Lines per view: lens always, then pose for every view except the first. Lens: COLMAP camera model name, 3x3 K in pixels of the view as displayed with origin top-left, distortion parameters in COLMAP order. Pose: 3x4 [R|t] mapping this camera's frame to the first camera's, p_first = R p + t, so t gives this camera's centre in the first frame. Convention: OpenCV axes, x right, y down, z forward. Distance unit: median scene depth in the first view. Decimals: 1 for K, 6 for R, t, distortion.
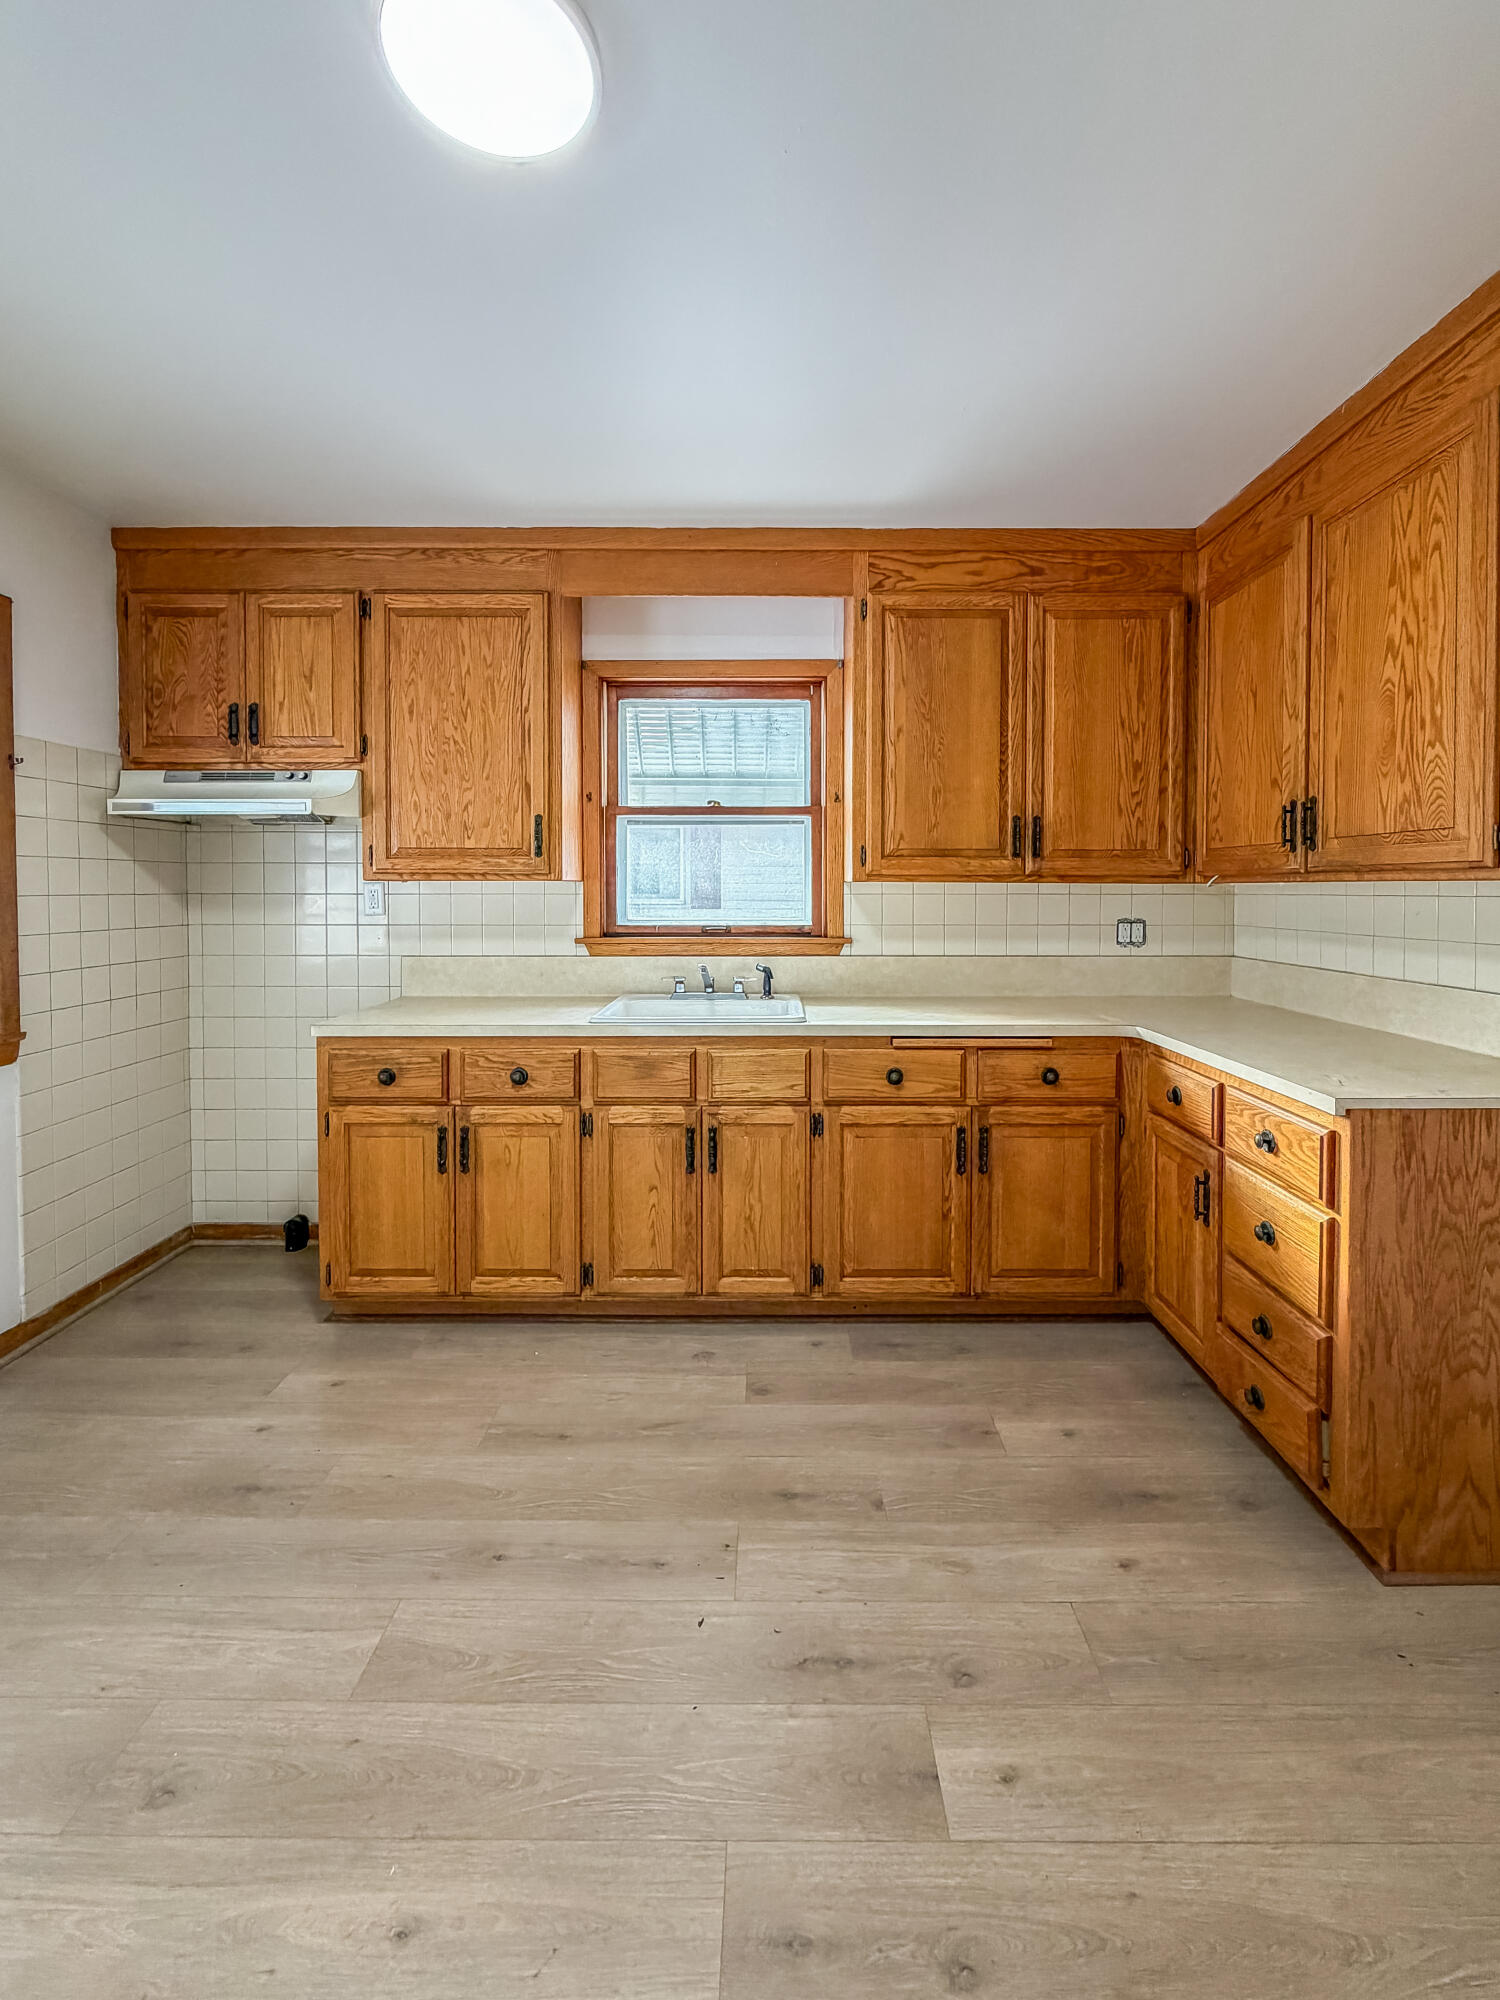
lens RADIAL K [[845.8, 0, 801.9], [0, 845.8, 901.7], [0, 0, 1]] dist [0.000742, -0.000032]
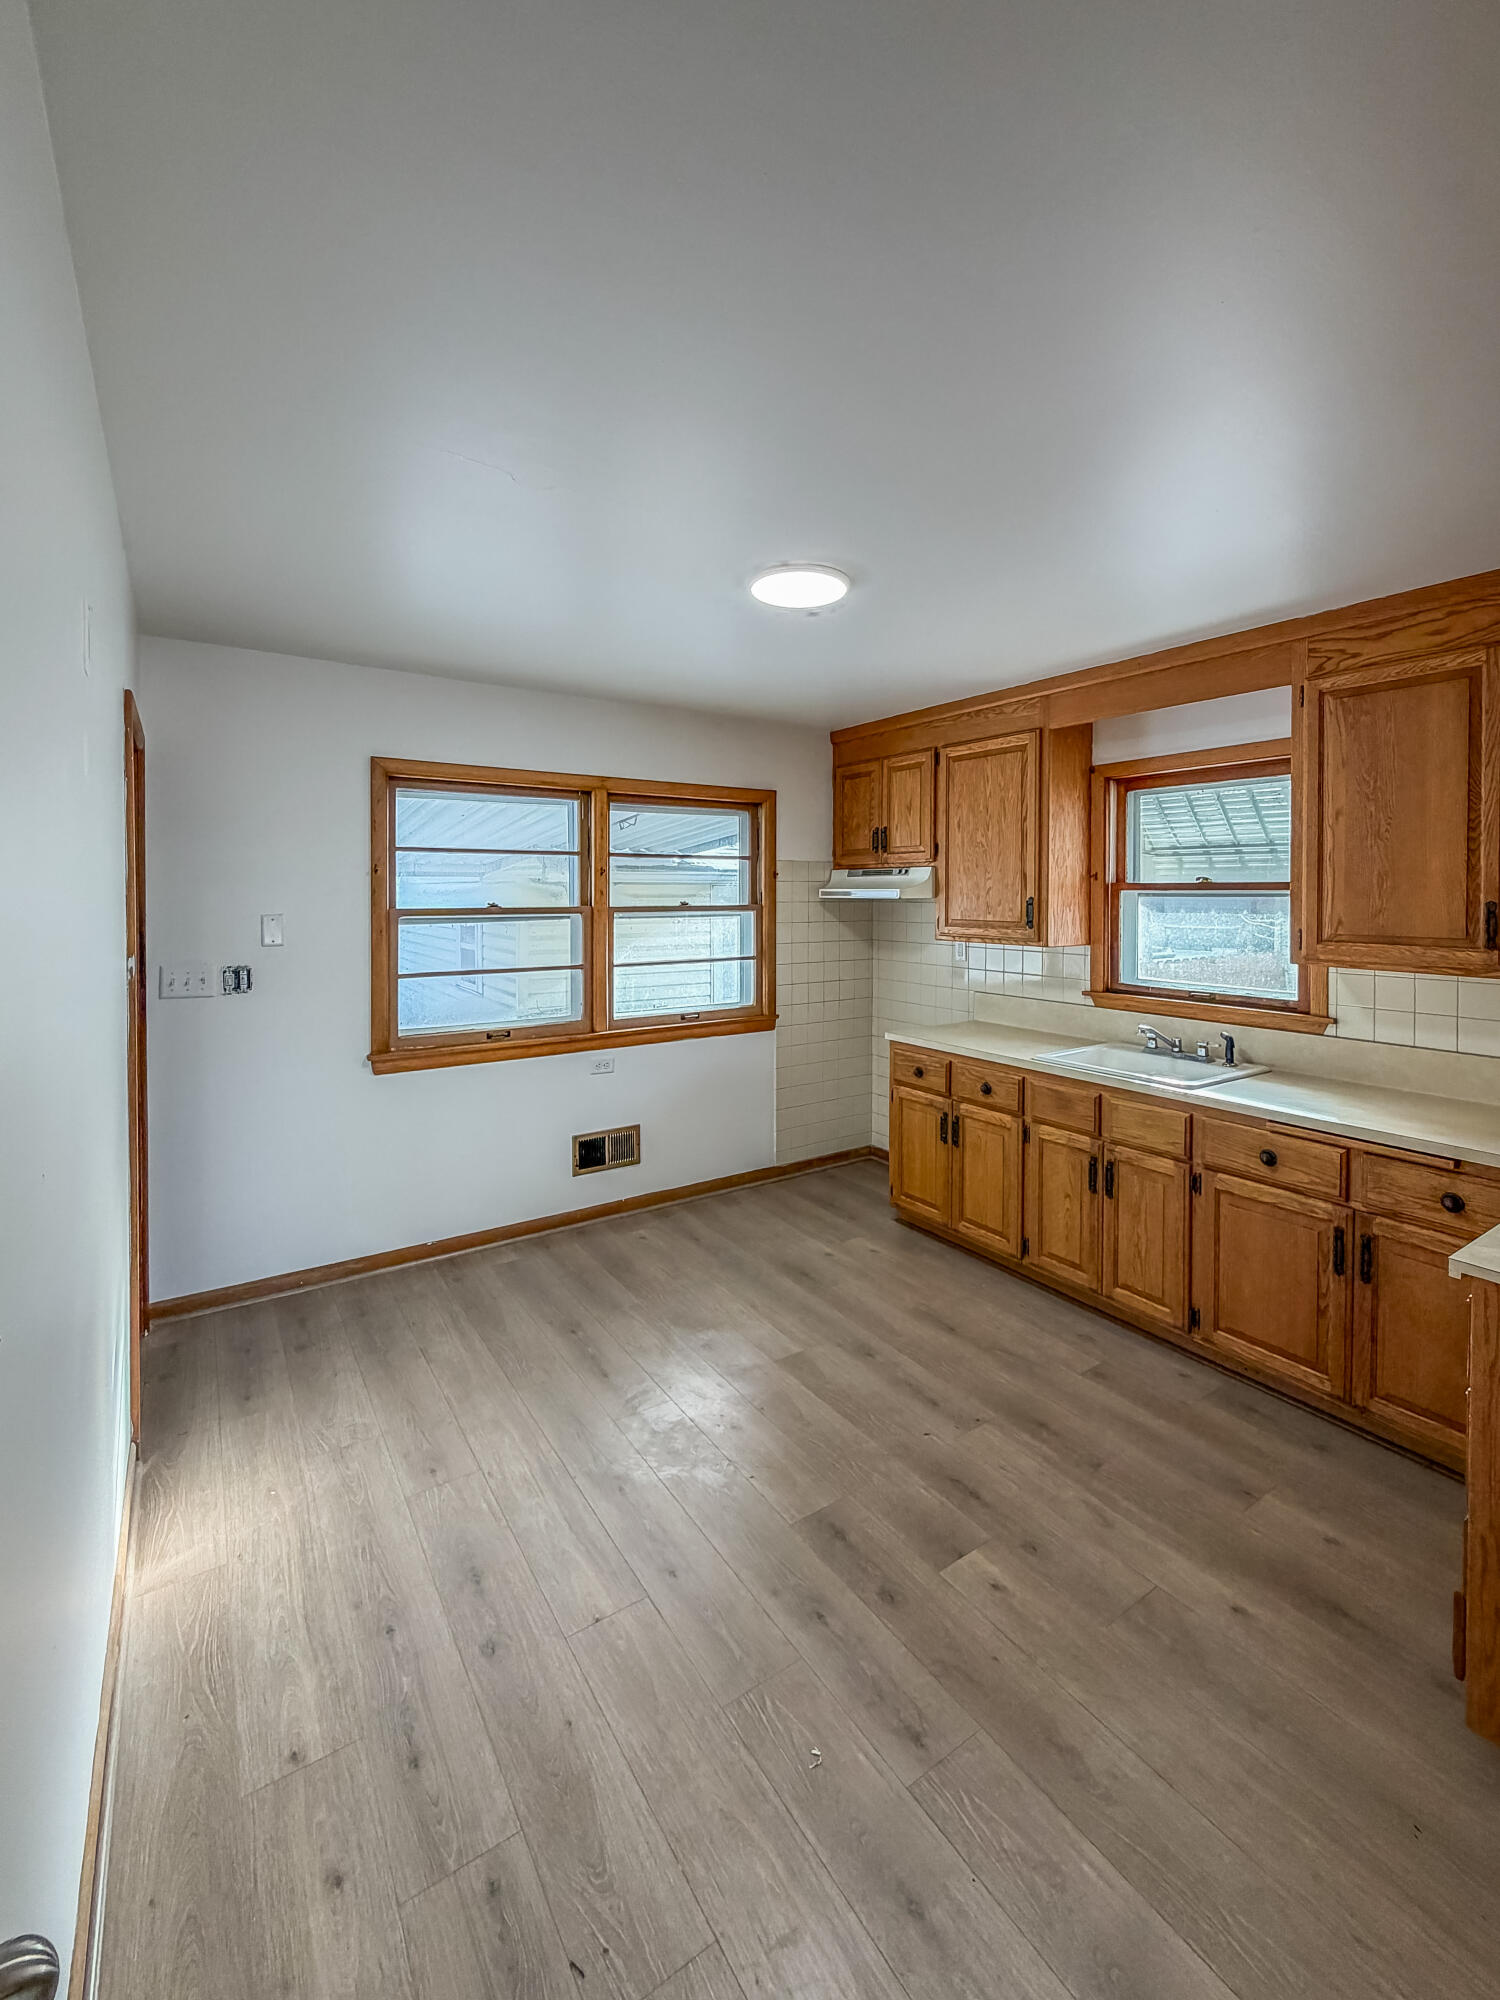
lens RADIAL K [[841.2, 0, 746.1], [0, 841.2, 905.3], [0, 0, 1]] dist [-0.000397, 0.000403]
pose [[0.555458, 0.012889, -0.831444, 0.547560], [-0.021554, 0.999767, 0.001098, -0.083141], [0.831265, 0.017311, 0.555607, -0.107403]]
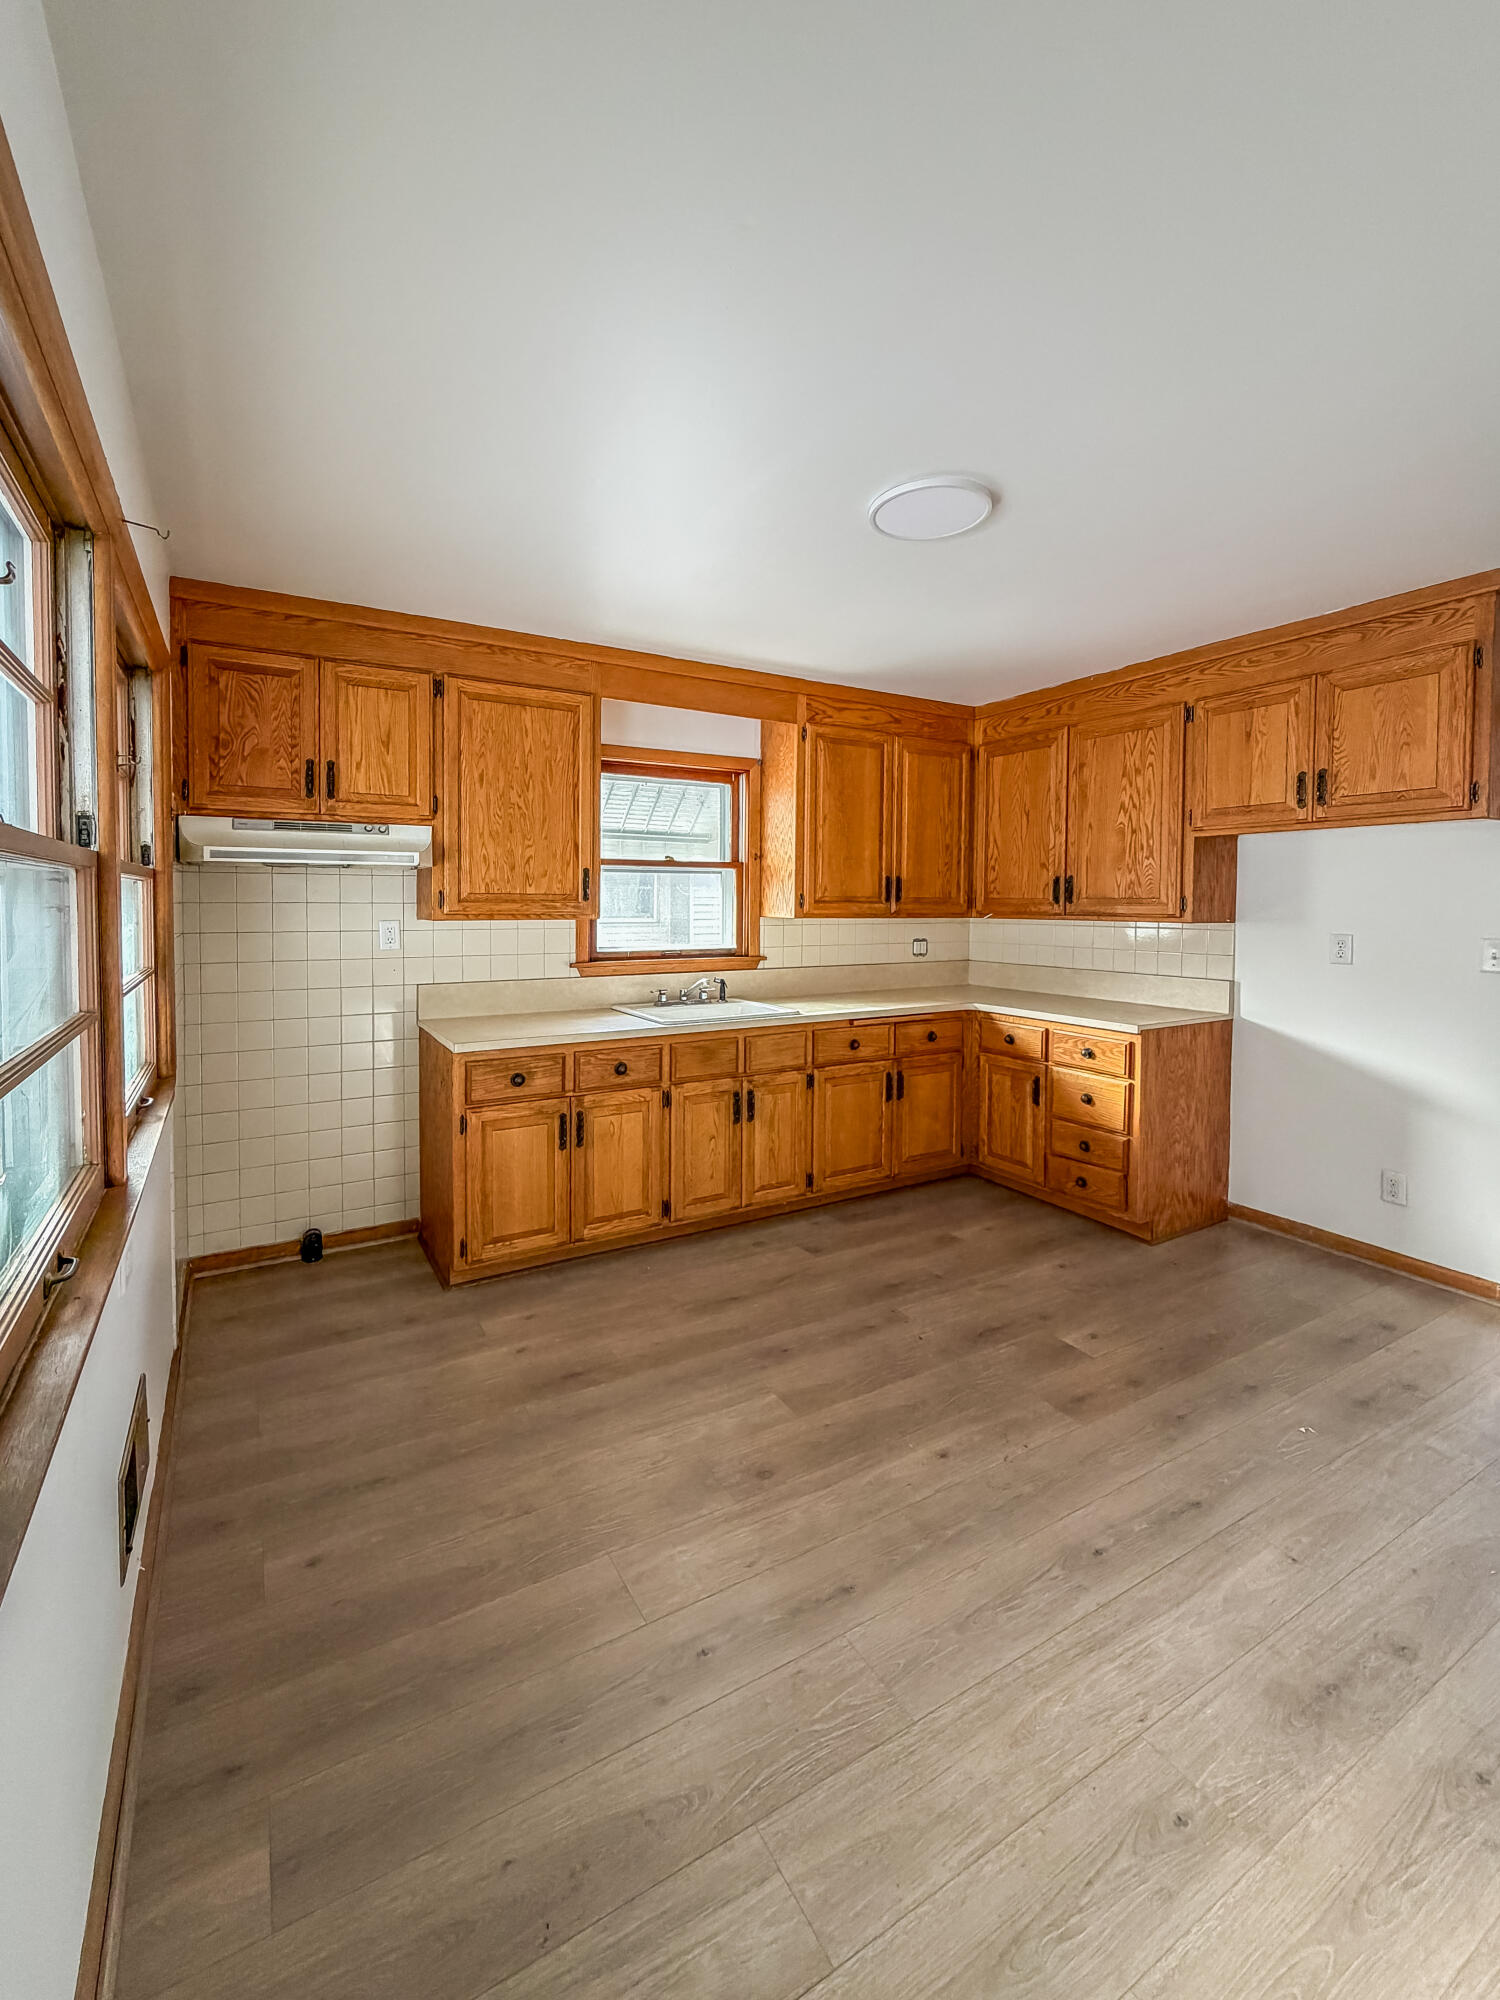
lens RADIAL K [[780.8, 0, 749.6], [0, 780.8, 926.0], [0, 0, 1]] dist [-0.000103, 0.000403]
pose [[0.881425, -0.013400, 0.472133, -0.662200], [0.006142, 0.999838, 0.016910, -0.034523], [-0.472283, -0.012004, 0.881365, -0.159304]]
